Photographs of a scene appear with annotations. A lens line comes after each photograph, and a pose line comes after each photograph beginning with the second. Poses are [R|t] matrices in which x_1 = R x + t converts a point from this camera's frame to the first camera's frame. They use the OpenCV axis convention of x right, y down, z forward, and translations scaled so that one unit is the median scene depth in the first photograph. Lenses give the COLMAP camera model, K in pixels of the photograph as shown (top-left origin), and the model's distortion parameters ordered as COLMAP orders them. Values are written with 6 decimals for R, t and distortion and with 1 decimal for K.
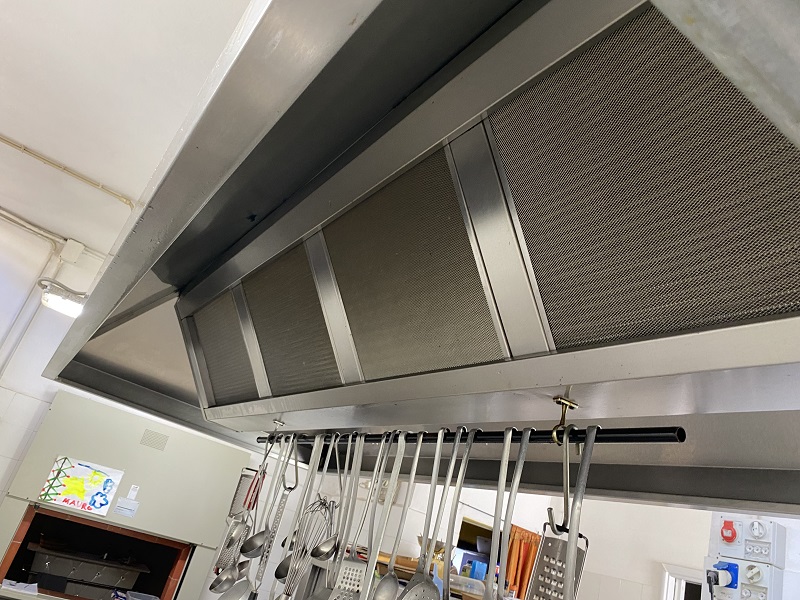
lens RADIAL K [[606.5, 0, 399.9], [0, 606.5, 301.2], [0, 0, 1]] dist [0.013708, -0.001222]
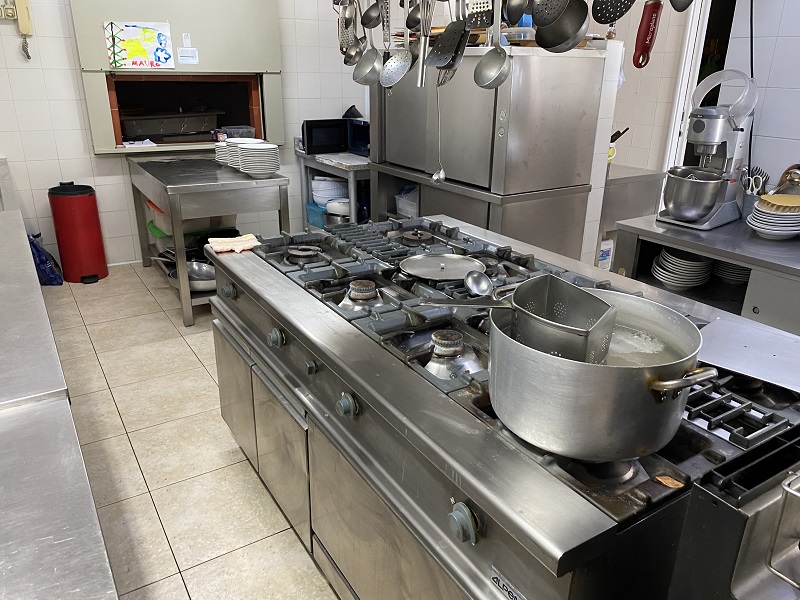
lens RADIAL K [[606.5, 0, 400.3], [0, 606.5, 302.0], [0, 0, 1]] dist [0.013708, -0.001222]
pose [[0.969013, -0.222218, -0.107854, -0.072876], [0.234576, 0.691093, 0.683640, -0.004572], [-0.077380, -0.687756, 0.721806, -0.095951]]
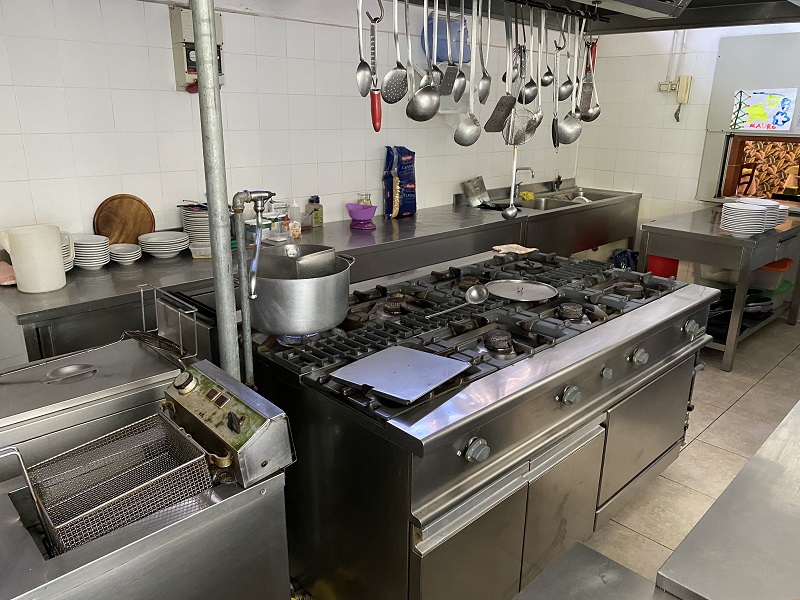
lens RADIAL K [[606.5, 0, 402.2], [0, 606.5, 297.9], [0, 0, 1]] dist [0.013708, -0.001222]
pose [[0.174140, 0.037286, -0.984015, 0.494613], [0.412274, 0.904726, 0.107241, 0.223336], [0.894263, -0.424358, 0.142177, 0.094808]]
